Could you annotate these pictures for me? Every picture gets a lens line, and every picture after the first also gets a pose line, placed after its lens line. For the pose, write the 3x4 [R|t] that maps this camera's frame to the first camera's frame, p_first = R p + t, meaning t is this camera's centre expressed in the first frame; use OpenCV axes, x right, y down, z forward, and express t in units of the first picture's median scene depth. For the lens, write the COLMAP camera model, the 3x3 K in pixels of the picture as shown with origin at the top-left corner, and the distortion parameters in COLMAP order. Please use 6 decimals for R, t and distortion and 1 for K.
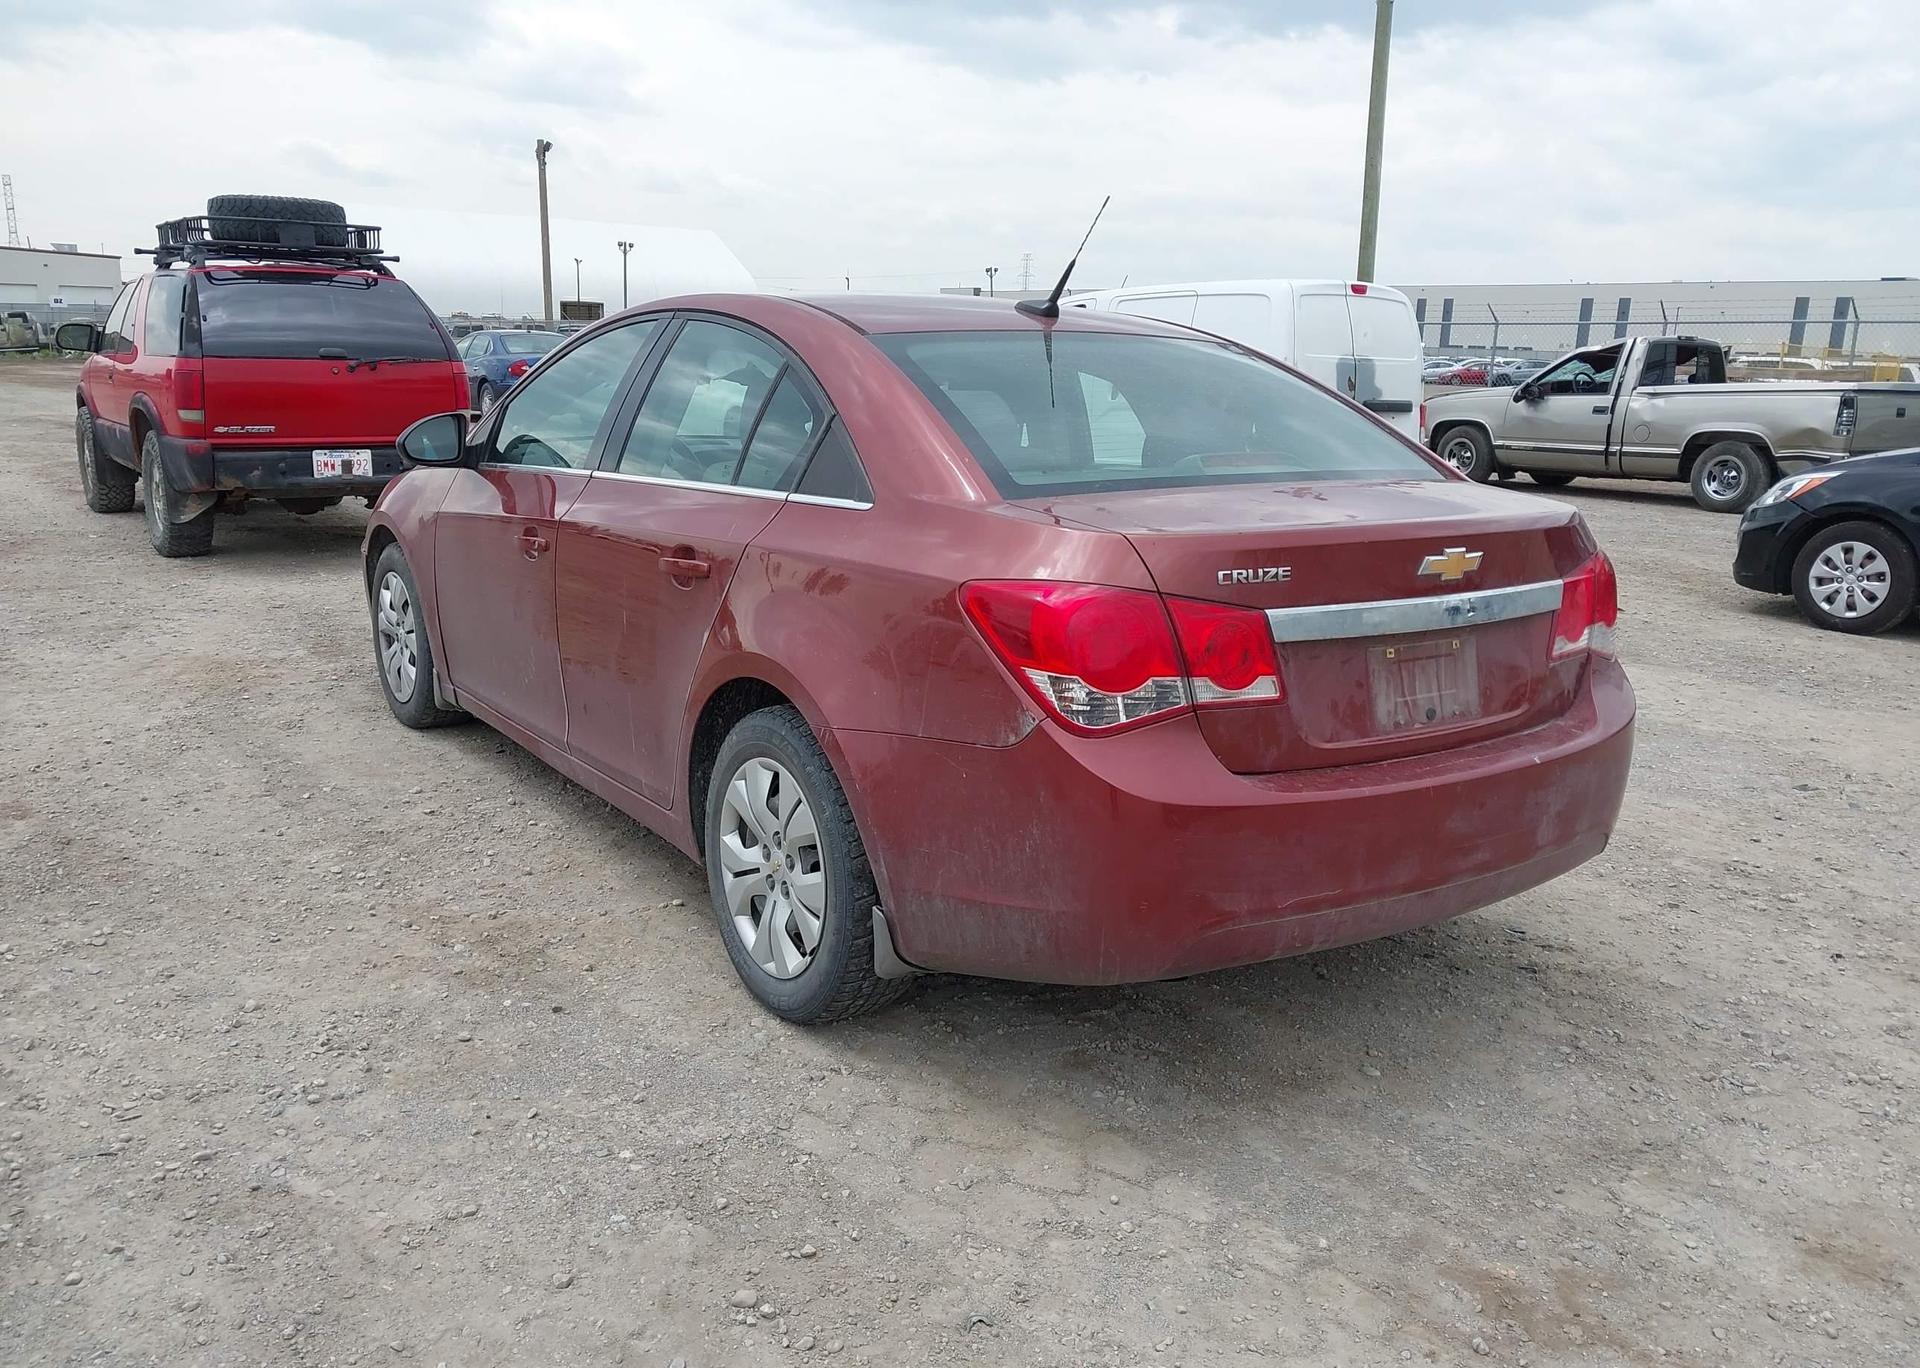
lens RADIAL K [[1513.5, 0, 929.4], [0, 1513.5, 703.8], [0, 0, 1]] dist [0.035232, -0.043219]
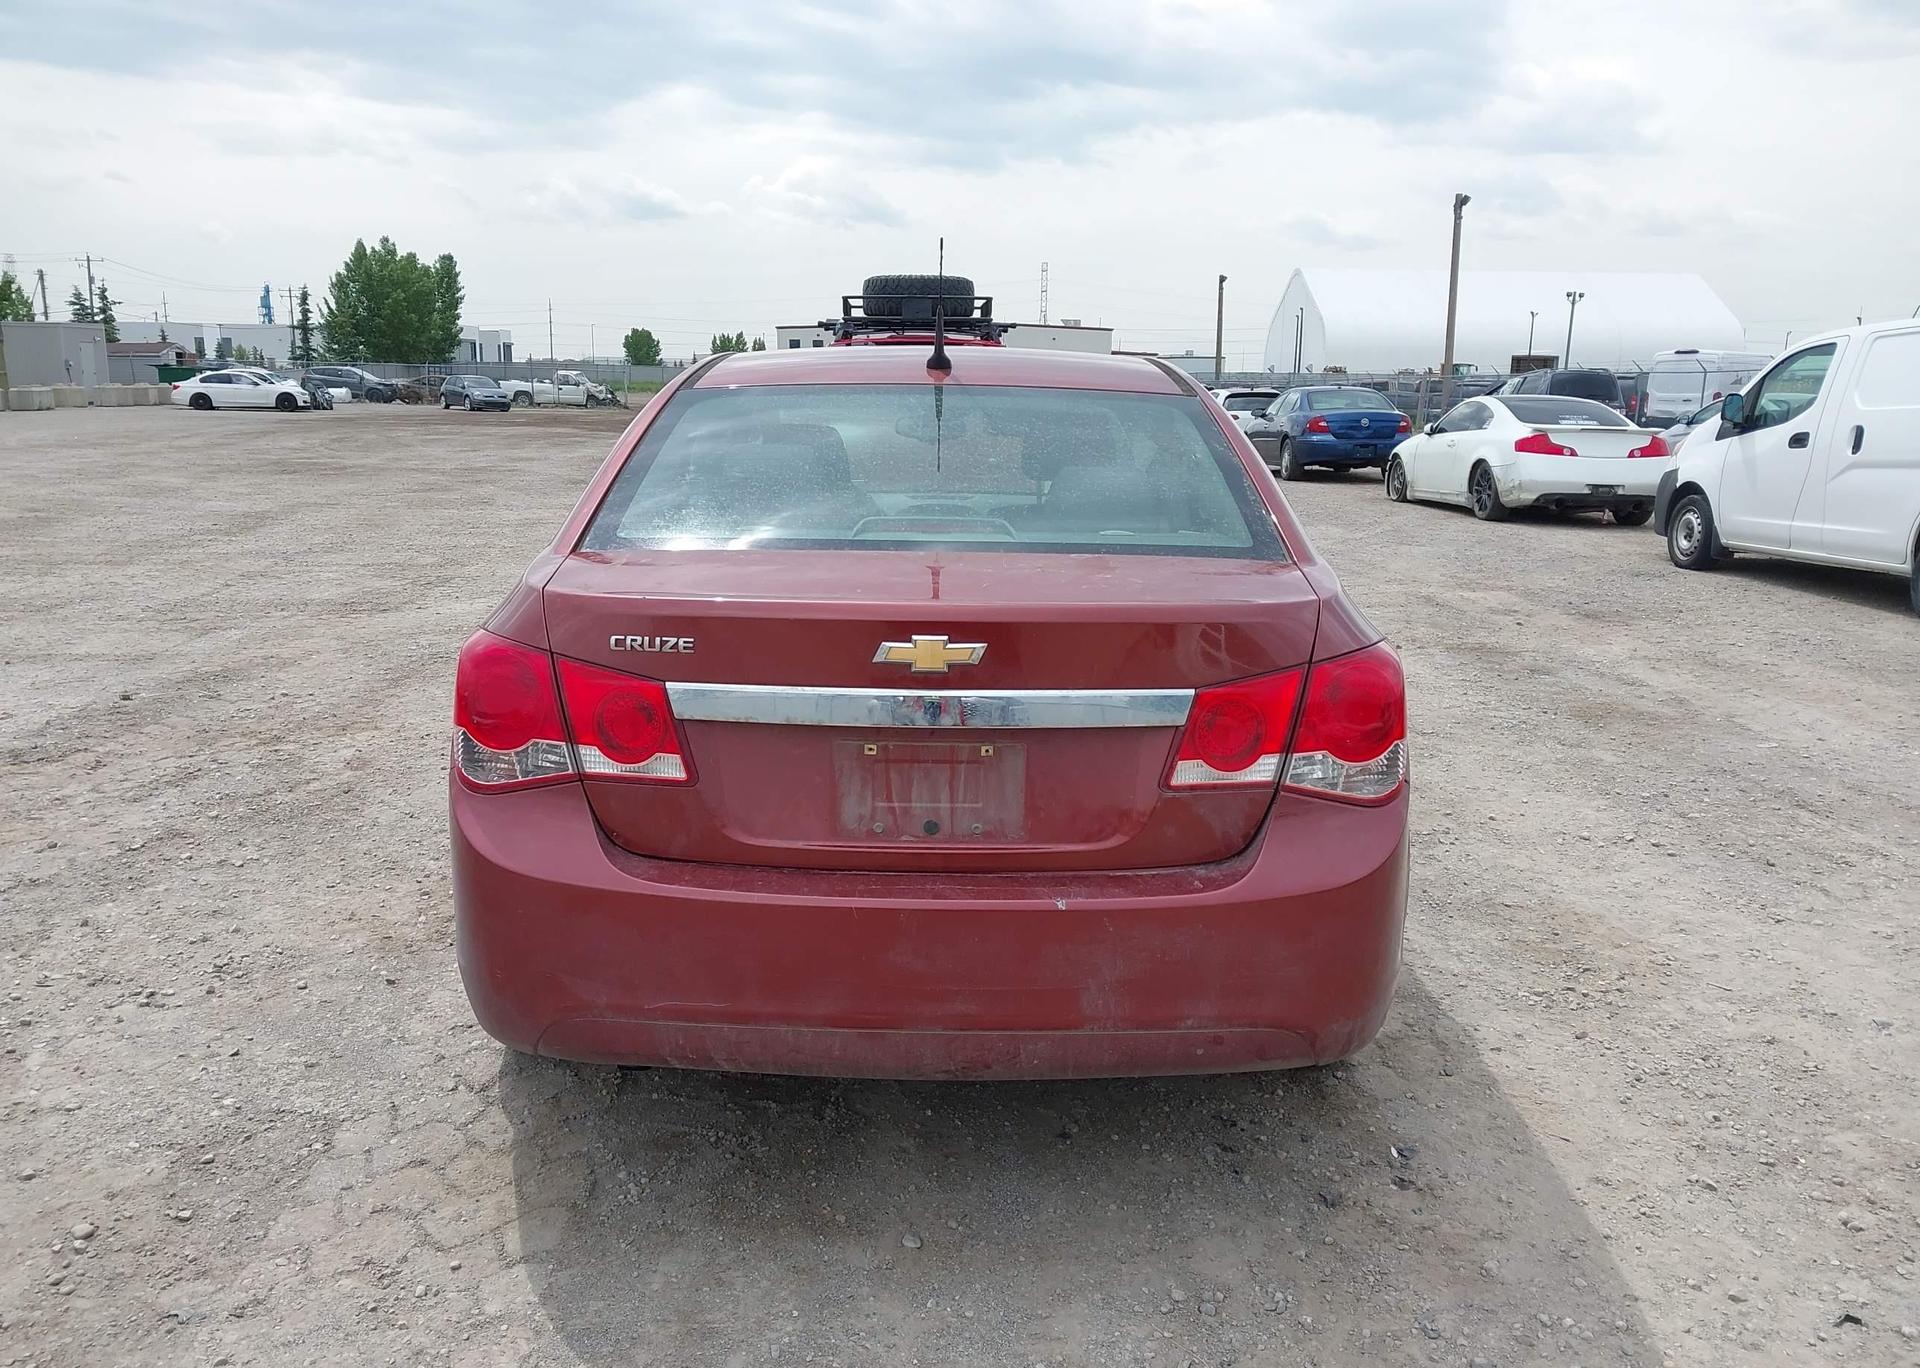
lens RADIAL K [[1513.5, 0, 935.7], [0, 1513.5, 687.7], [0, 0, 1]] dist [0.035232, -0.043219]
pose [[0.825710, 0.094351, -0.556149, 0.669782], [-0.119338, 0.992815, -0.008747, -0.053896], [0.551327, 0.073592, 0.831037, 0.246955]]
